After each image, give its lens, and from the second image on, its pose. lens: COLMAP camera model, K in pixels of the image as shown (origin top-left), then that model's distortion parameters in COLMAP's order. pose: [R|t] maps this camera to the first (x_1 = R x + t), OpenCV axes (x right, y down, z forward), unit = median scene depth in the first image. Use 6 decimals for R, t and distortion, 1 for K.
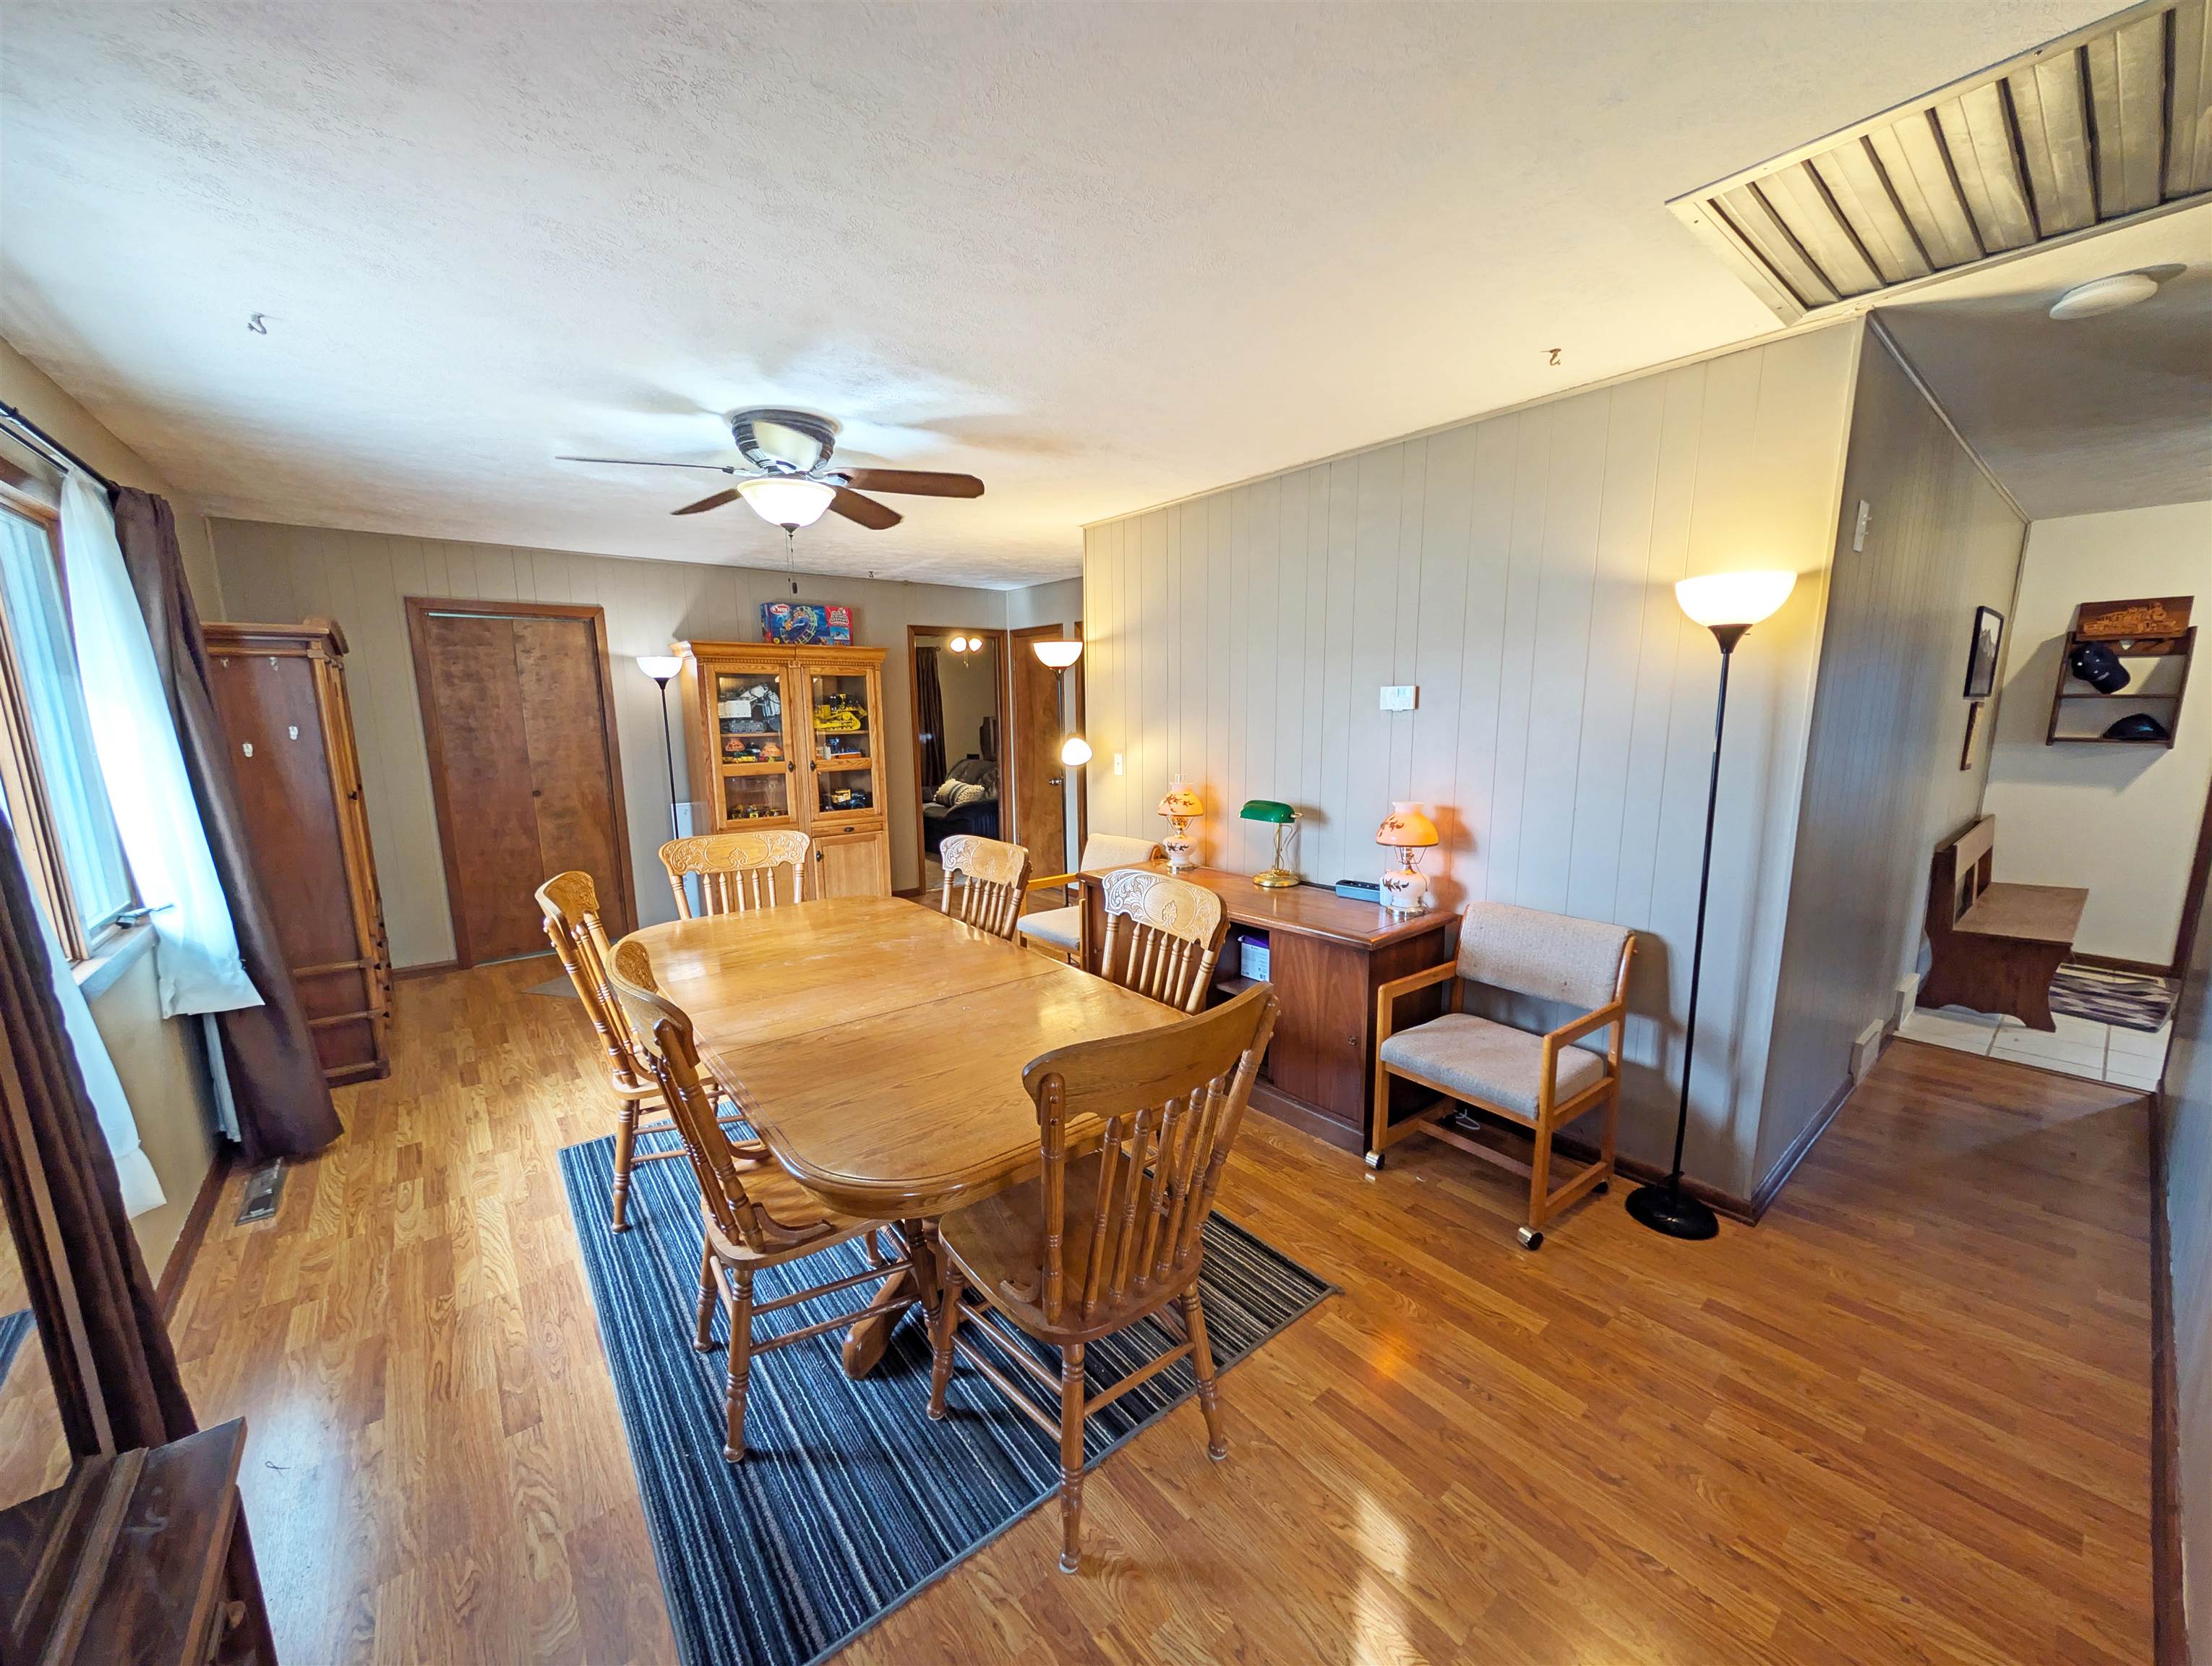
lens RADIAL K [[834.1, 0, 1103.9], [0, 834.1, 843.8], [0, 0, 1]] dist [0.001442, -0.000158]
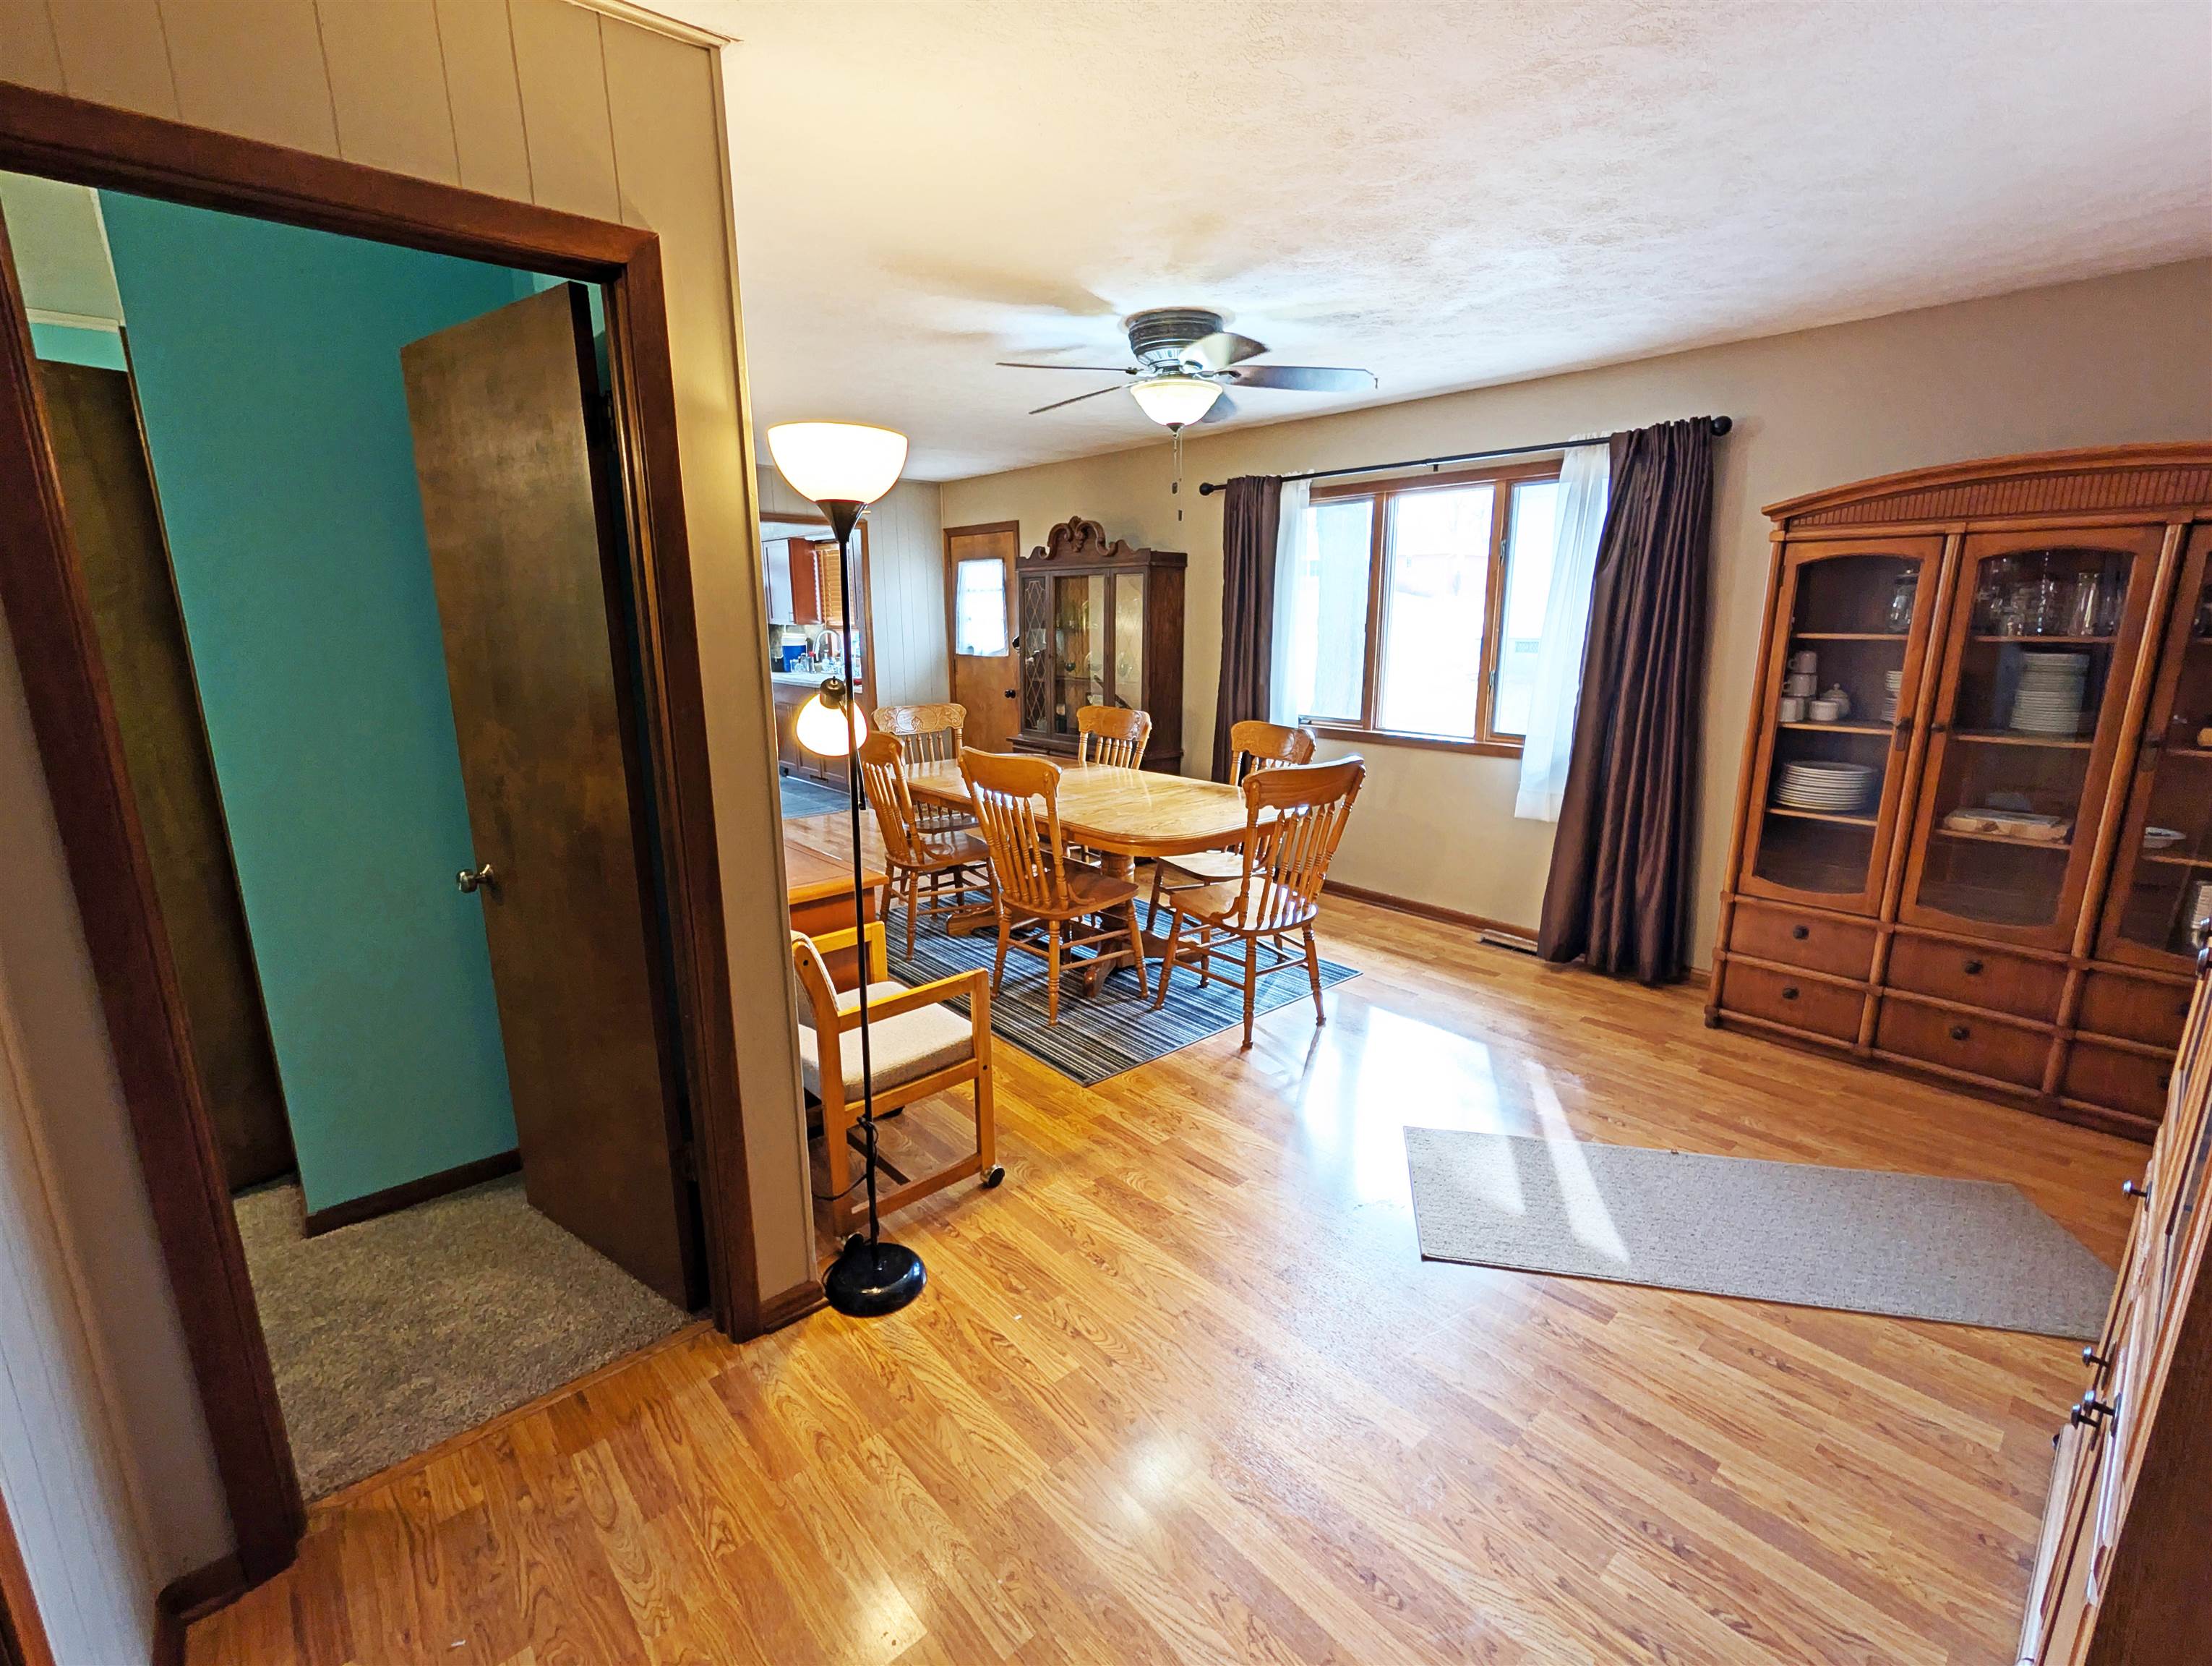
lens RADIAL K [[976.8, 0, 1100.6], [0, 976.8, 843.7], [0, 0, 1]] dist [-0.001771, -0.000222]
pose [[-0.999226, 0.023028, -0.031886, -0.132279], [0.008631, 0.919314, 0.393429, -0.213918], [0.038373, 0.392849, -0.918802, 1.280882]]
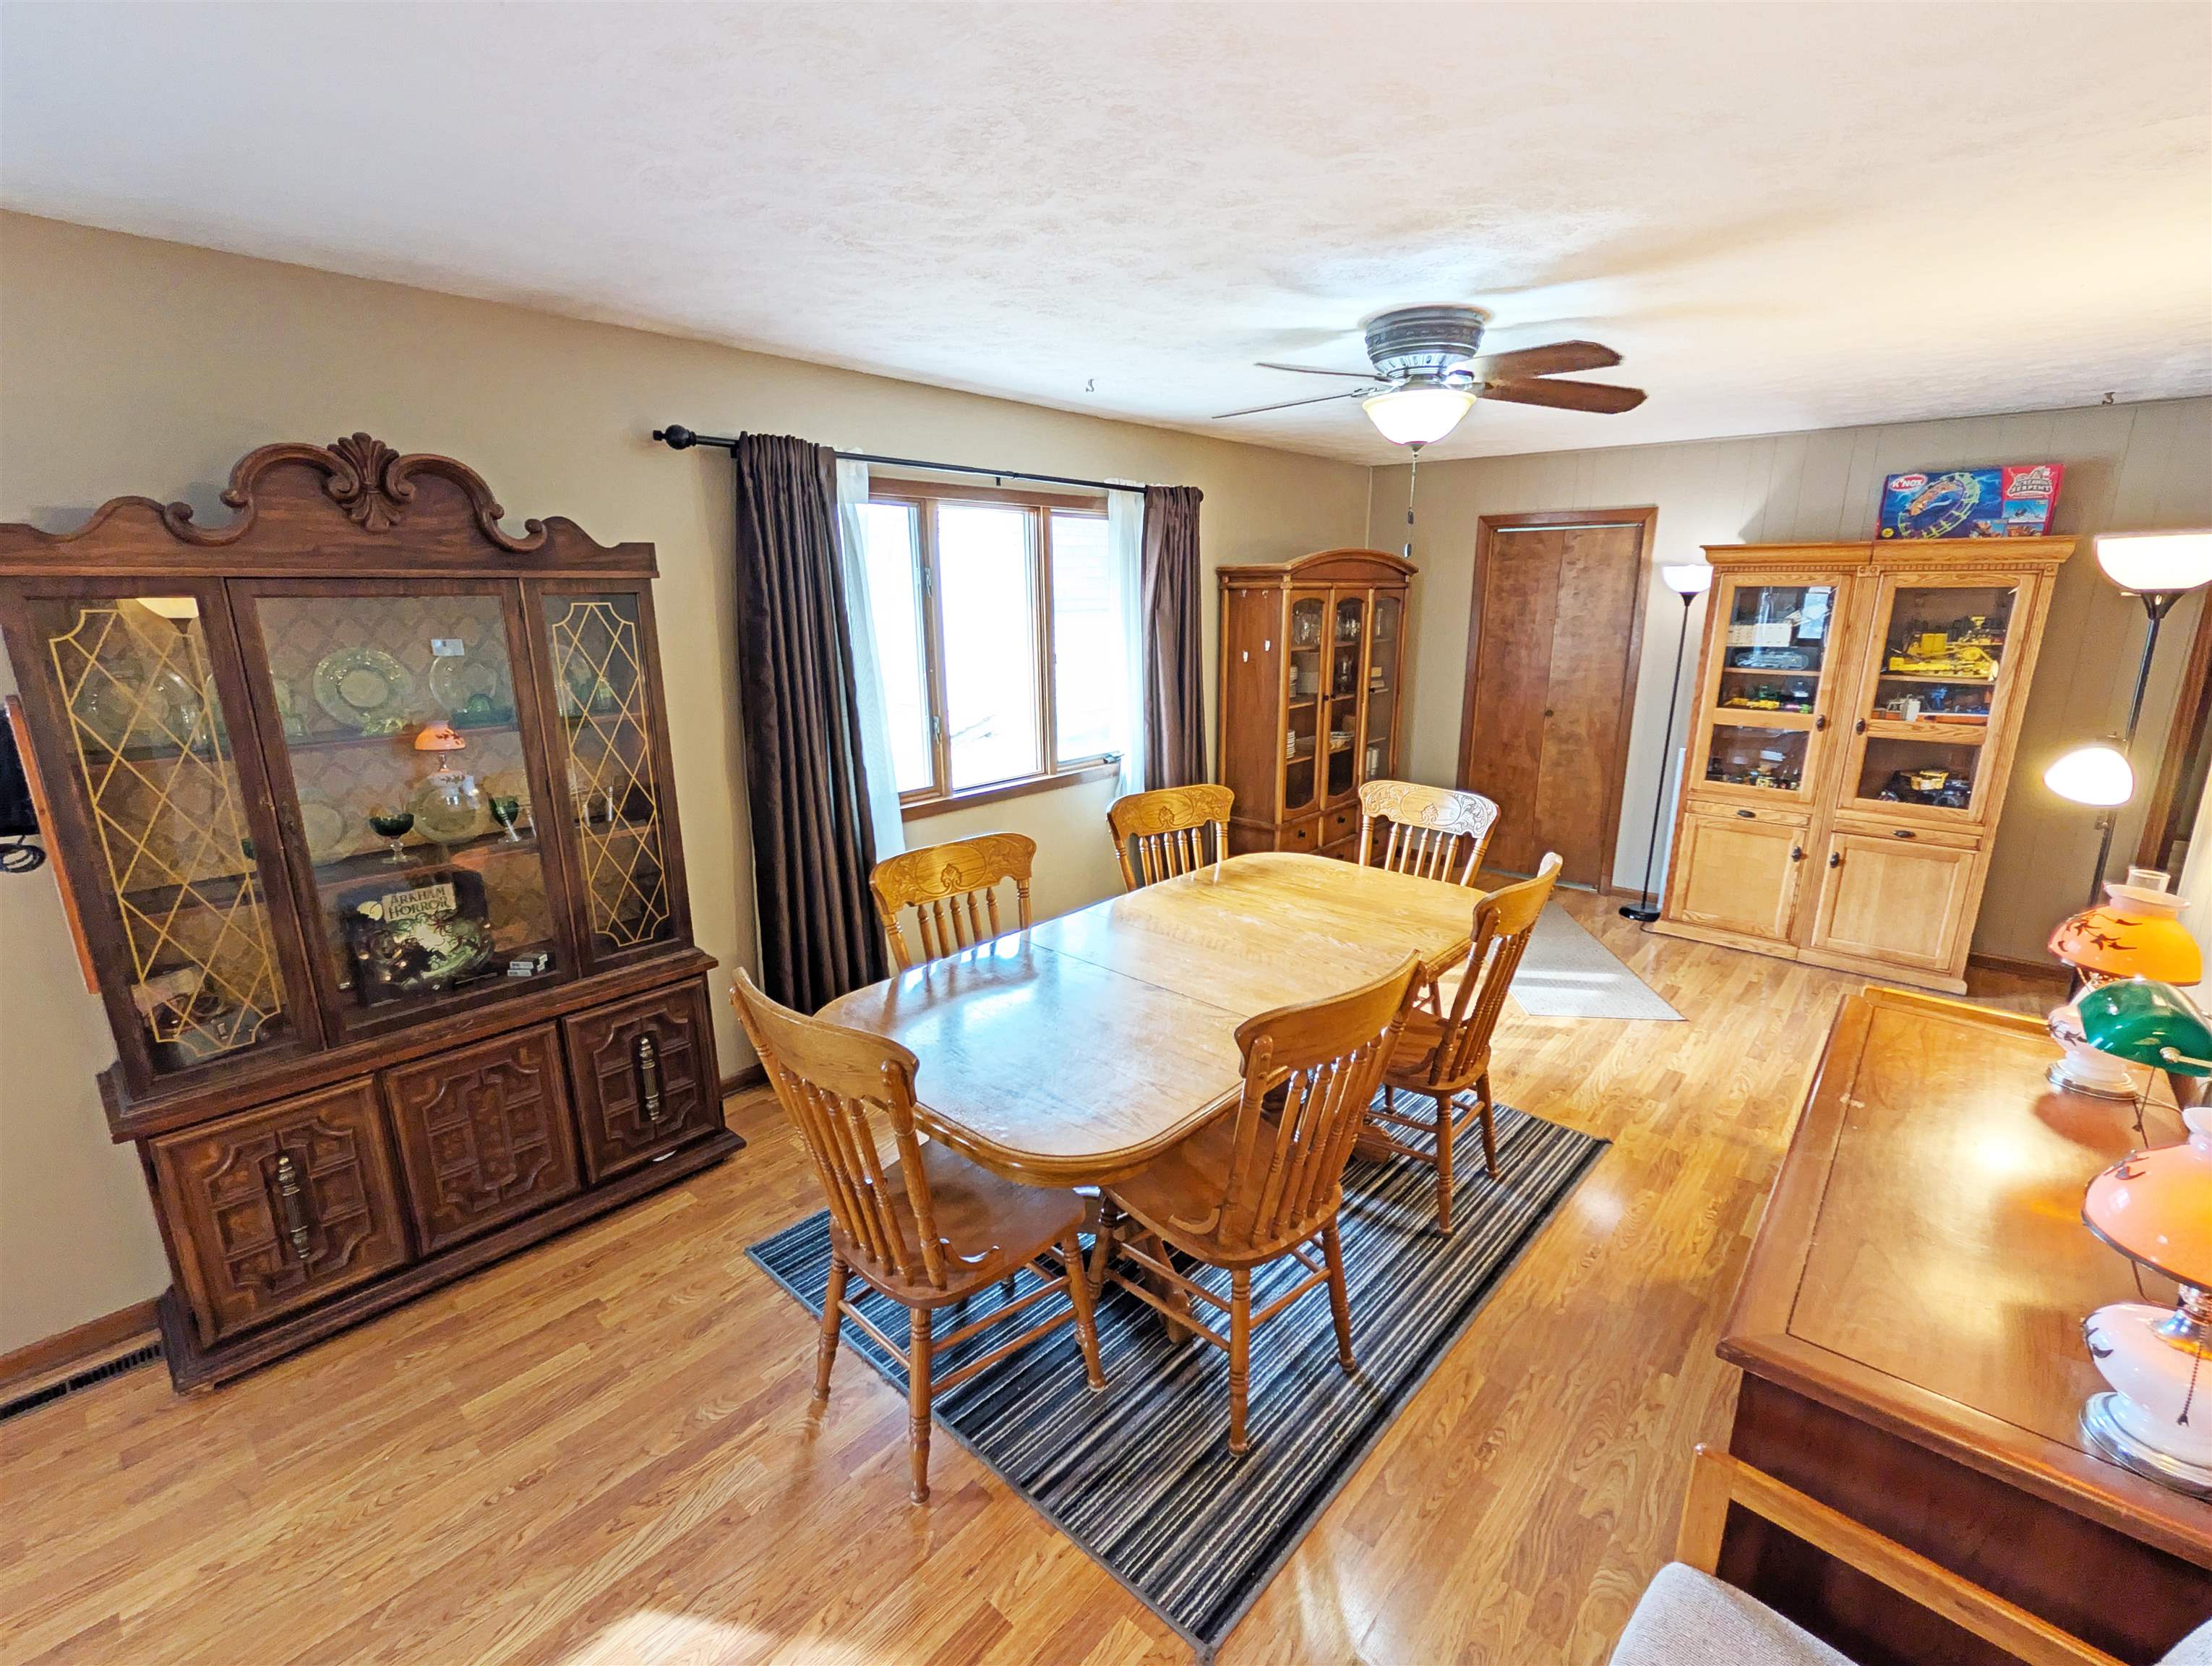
lens RADIAL K [[976.8, 0, 1100.6], [0, 976.8, 843.7], [0, 0, 1]] dist [-0.001771, -0.000222]
pose [[0.152830, 0.256335, -0.954429, 0.352418], [-0.164065, 0.958954, 0.231279, -0.092946], [0.974539, 0.121242, 0.188612, 0.307544]]
